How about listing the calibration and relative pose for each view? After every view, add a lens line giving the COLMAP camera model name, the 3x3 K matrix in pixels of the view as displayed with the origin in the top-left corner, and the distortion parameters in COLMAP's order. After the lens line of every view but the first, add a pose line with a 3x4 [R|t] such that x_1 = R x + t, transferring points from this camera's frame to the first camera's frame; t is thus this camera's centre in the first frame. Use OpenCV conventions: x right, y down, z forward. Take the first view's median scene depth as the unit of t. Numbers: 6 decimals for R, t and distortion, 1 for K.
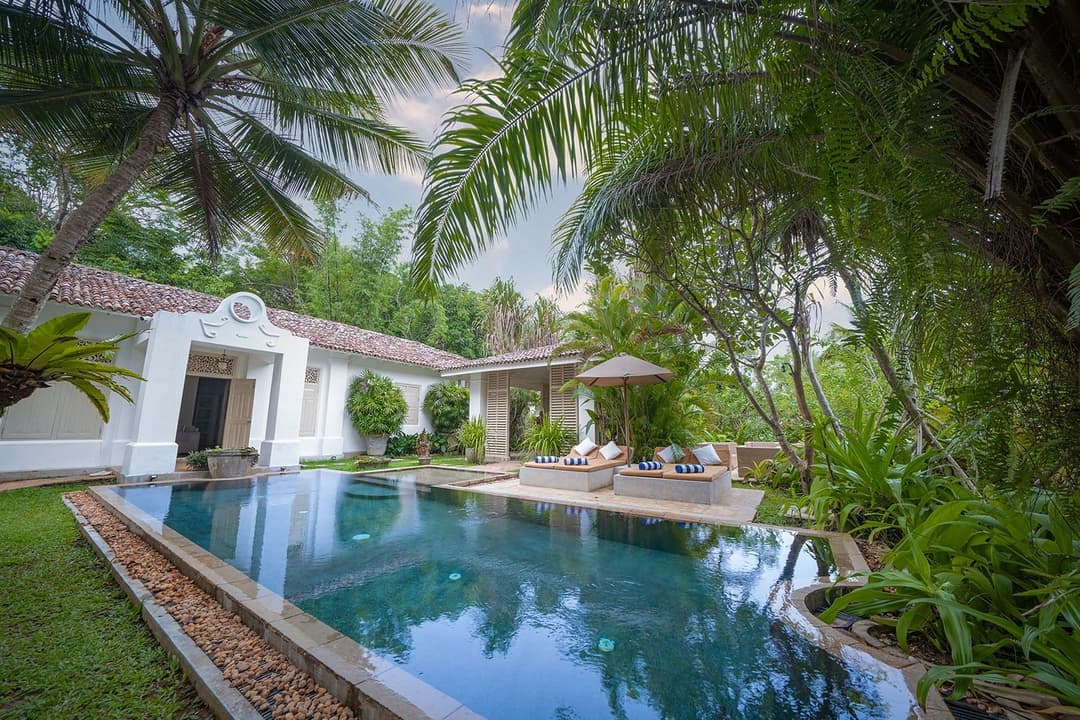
lens RADIAL K [[374.7, 0, 535.2], [0, 374.7, 362.2], [0, 0, 1]] dist [-0.026175, 0.003510]
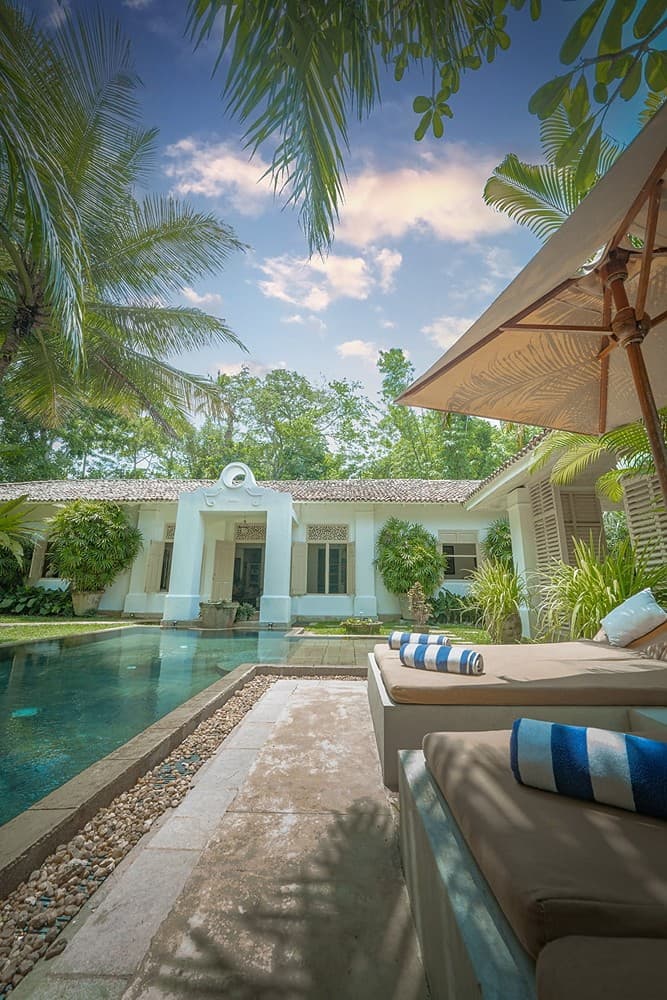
lens RADIAL K [[366.7, 0, 333.0], [0, 366.7, 505.2], [0, 0, 1]] dist [-0.025007, 0.004365]
pose [[0.534184, -0.195165, -0.822531, 0.219894], [0.137164, 0.980103, -0.143472, 0.111801], [0.834166, -0.036181, 0.550325, 0.496869]]
